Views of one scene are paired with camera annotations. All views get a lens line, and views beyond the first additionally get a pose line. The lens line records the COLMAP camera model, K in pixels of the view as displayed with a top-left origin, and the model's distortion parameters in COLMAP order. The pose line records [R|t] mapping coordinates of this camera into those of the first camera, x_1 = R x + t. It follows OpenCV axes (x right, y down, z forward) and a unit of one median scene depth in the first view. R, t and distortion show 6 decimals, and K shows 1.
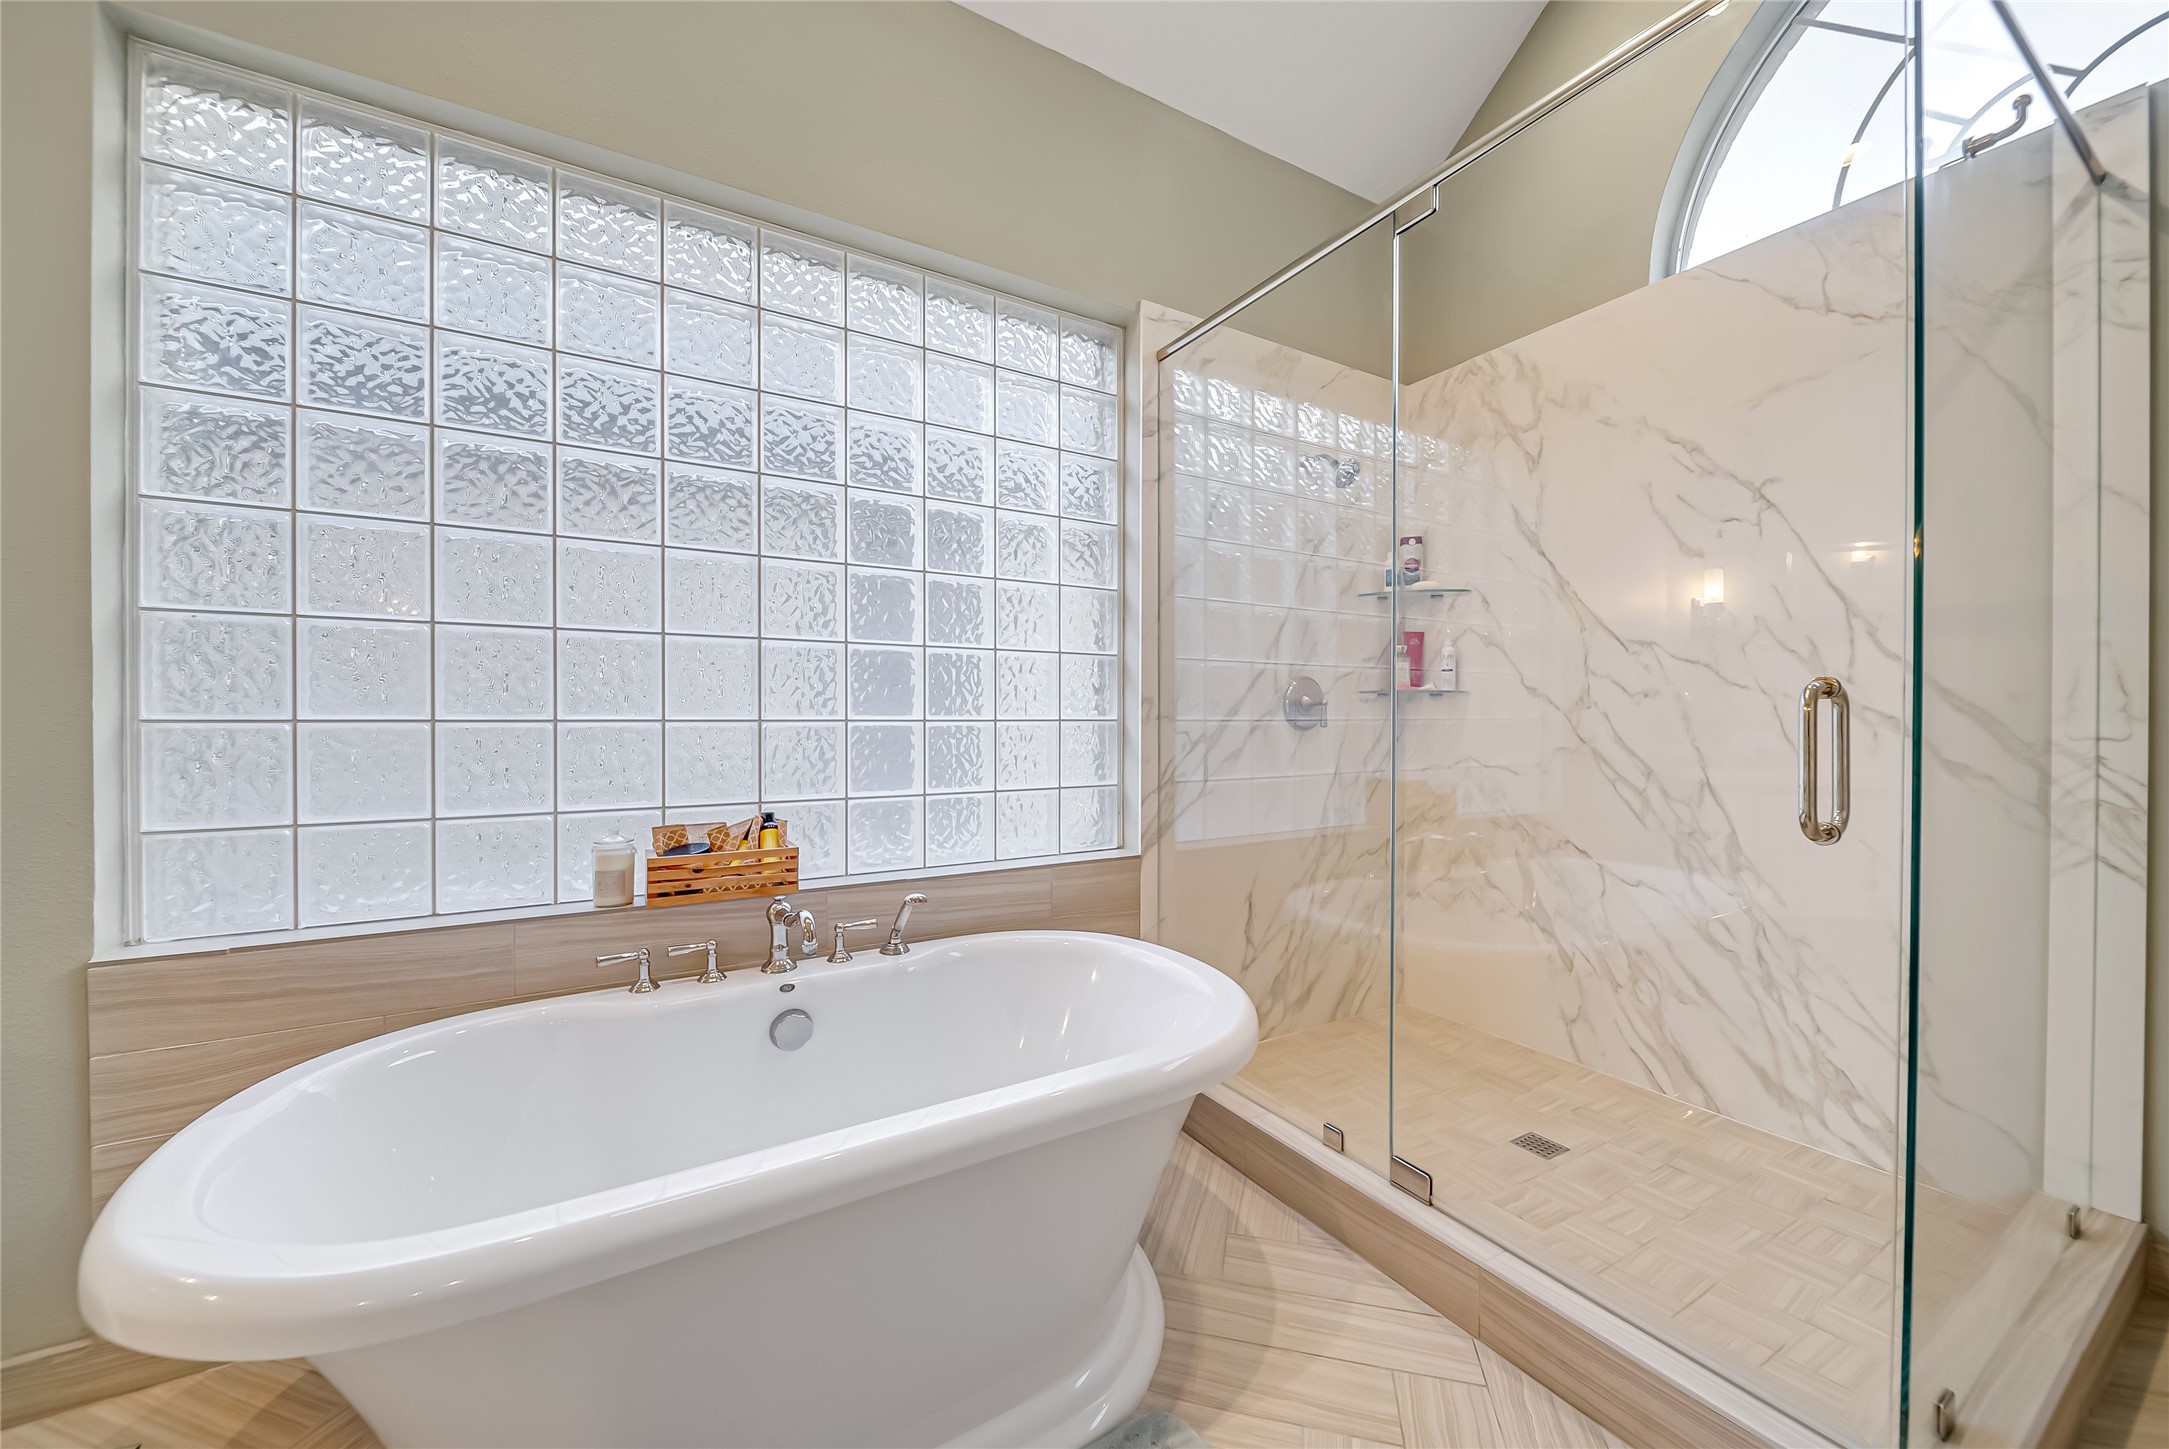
lens RADIAL K [[741.5, 0, 1059.6], [0, 741.5, 723.4], [0, 0, 1]] dist [-0.000658, -0.002075]
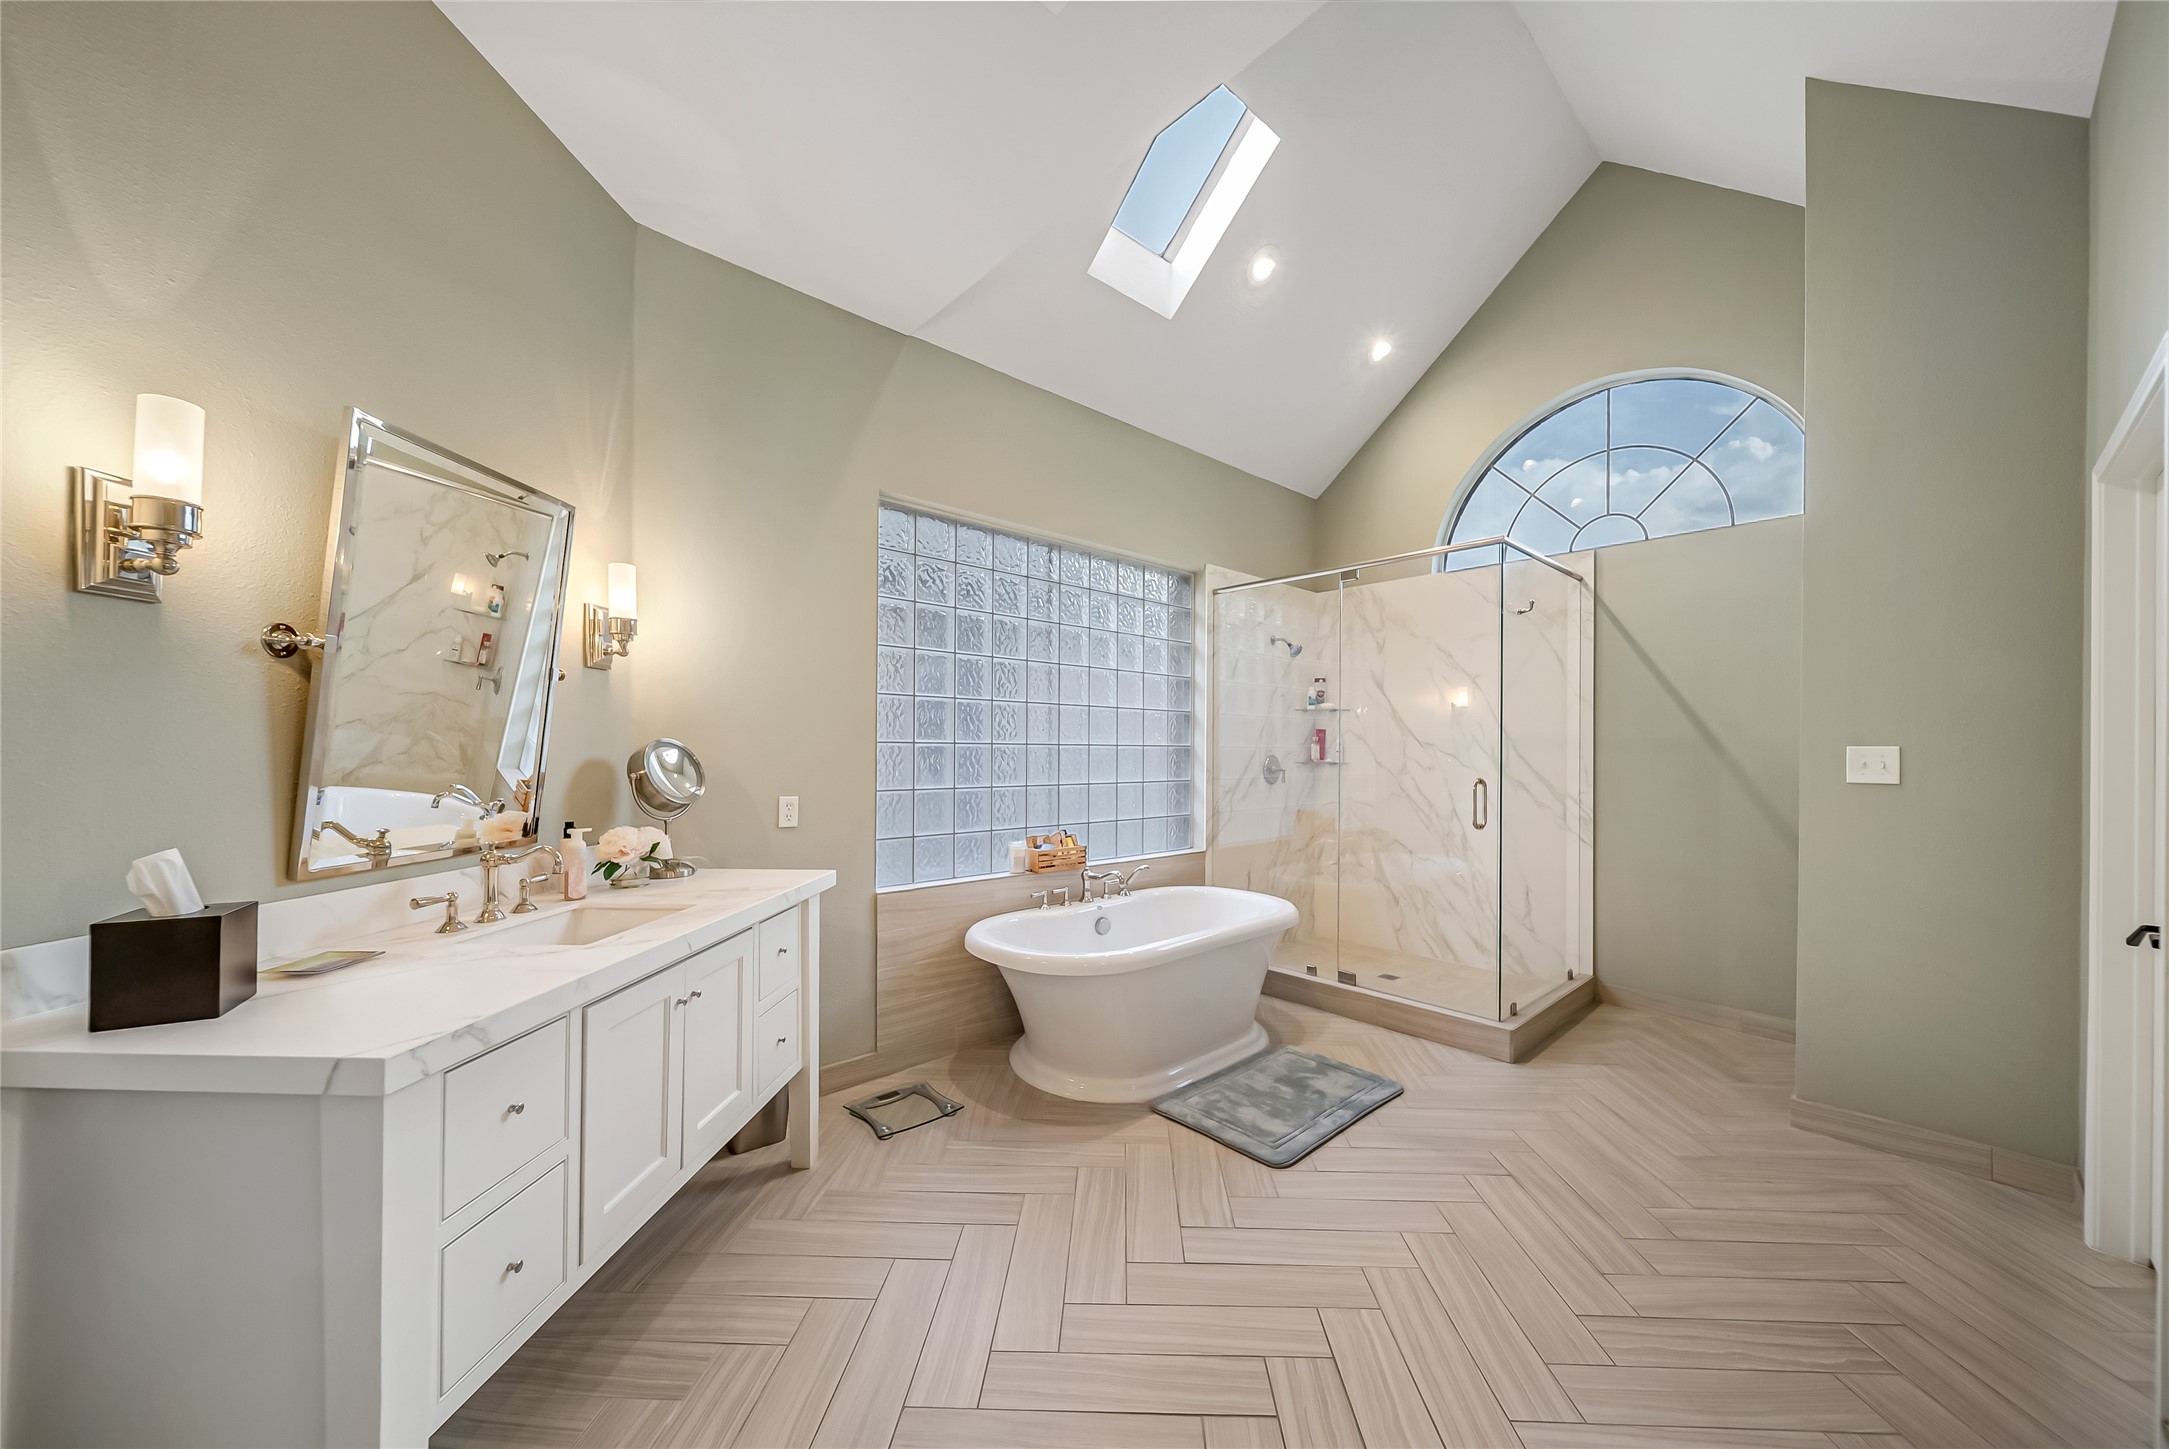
lens RADIAL K [[779.7, 0, 1086.2], [0, 779.7, 734.9], [0, 0, 1]] dist [0.000293, -0.000023]
pose [[0.966677, 0.015174, 0.255551, -0.750980], [-0.009644, 0.999692, -0.022879, -0.078733], [-0.255819, 0.019652, 0.966525, -0.932149]]
